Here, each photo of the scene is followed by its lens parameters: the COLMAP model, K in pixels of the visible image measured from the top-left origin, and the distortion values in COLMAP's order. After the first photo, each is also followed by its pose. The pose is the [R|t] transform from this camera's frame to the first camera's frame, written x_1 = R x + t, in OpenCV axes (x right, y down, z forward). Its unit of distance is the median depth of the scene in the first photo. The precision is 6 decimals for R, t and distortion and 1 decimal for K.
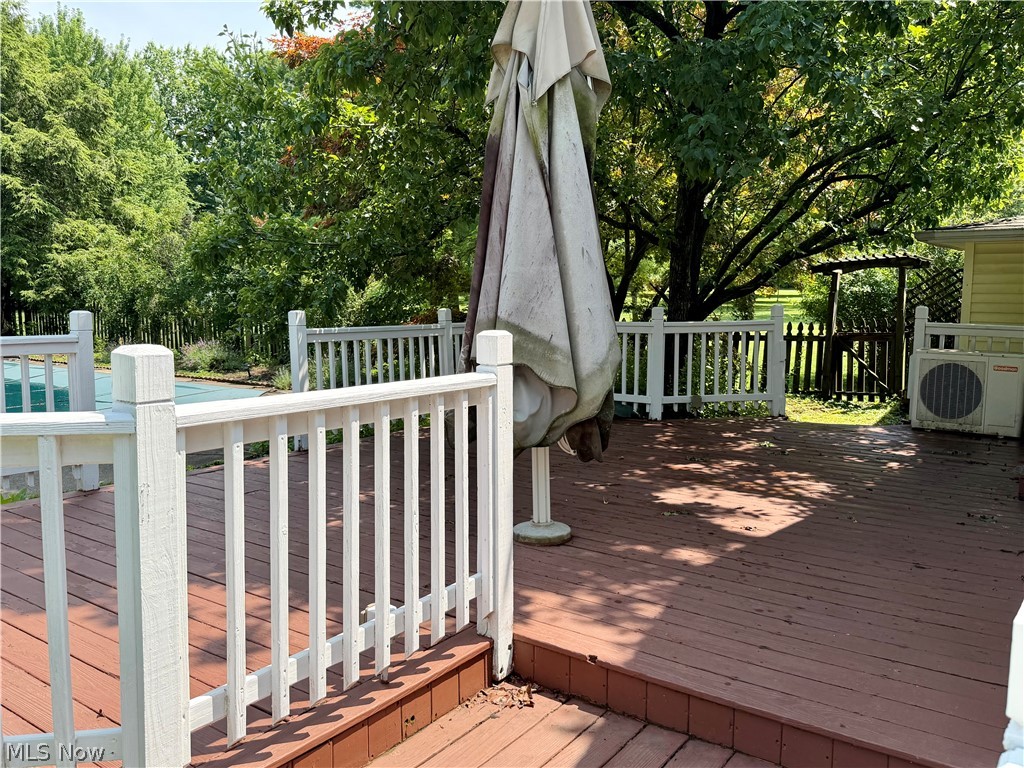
lens RADIAL K [[837.8, 0, 510.8], [0, 837.8, 390.0], [0, 0, 1]] dist [0.001067, -0.010415]
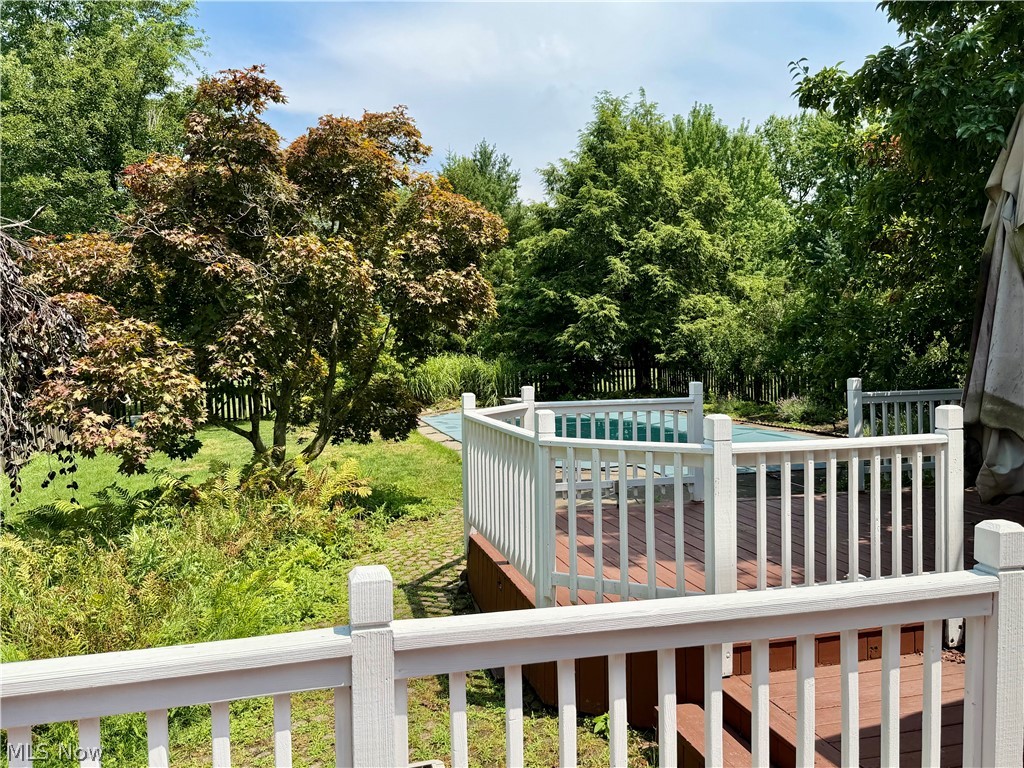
lens RADIAL K [[837.1, 0, 514.5], [0, 837.1, 388.4], [0, 0, 1]] dist [0.130259, -0.267556]
pose [[0.771568, 0.006168, -0.636117, 0.058626], [-0.045343, 0.997943, -0.045323, 0.000434], [0.634529, 0.063813, 0.770260, -0.110254]]
